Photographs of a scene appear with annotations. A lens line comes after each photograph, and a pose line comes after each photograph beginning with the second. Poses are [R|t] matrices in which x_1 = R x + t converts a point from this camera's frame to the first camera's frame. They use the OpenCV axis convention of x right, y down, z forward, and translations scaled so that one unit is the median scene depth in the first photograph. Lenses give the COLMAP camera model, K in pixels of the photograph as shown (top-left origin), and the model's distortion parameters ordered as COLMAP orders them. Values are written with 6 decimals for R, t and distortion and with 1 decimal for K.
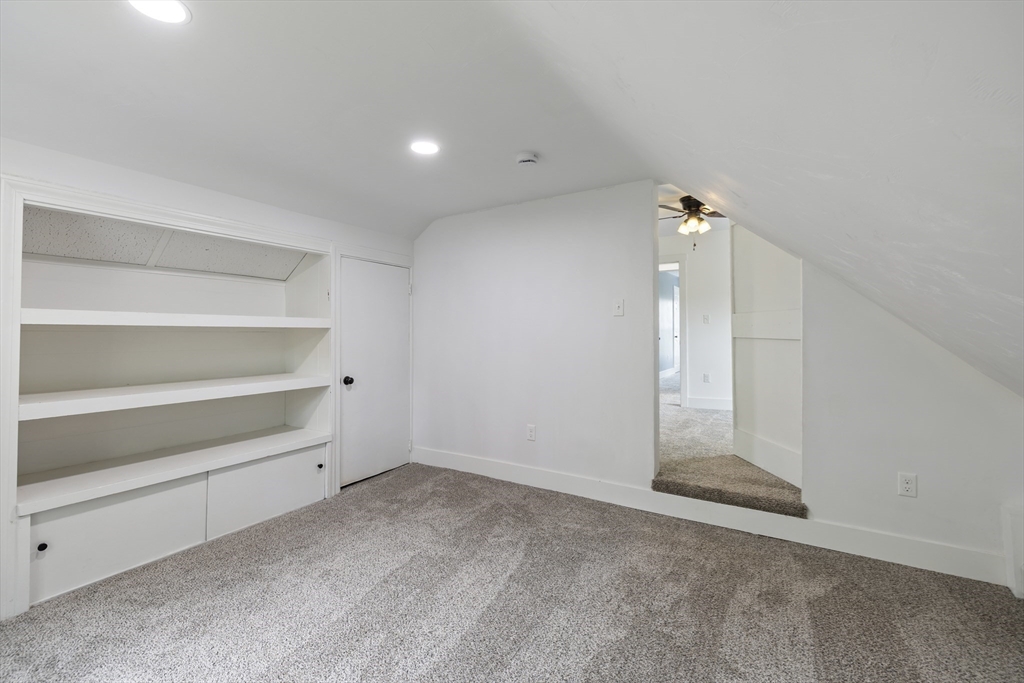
lens RADIAL K [[428.8, 0, 508.2], [0, 428.8, 333.6], [0, 0, 1]] dist [-0.002967, -0.000861]
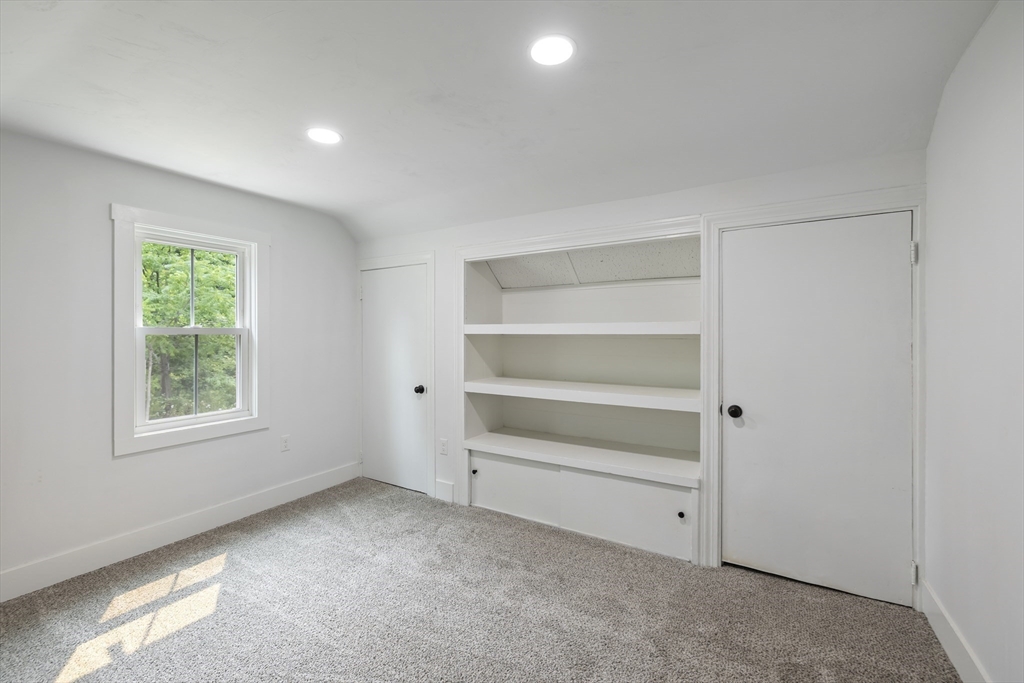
lens RADIAL K [[428.8, 0, 506.7], [0, 428.8, 338.4], [0, 0, 1]] dist [-0.002967, -0.000861]
pose [[0.003852, 0.001269, -0.999992, 0.335983], [-0.006084, 0.999981, 0.001246, -0.004315], [0.999974, 0.006079, 0.003860, 0.708427]]
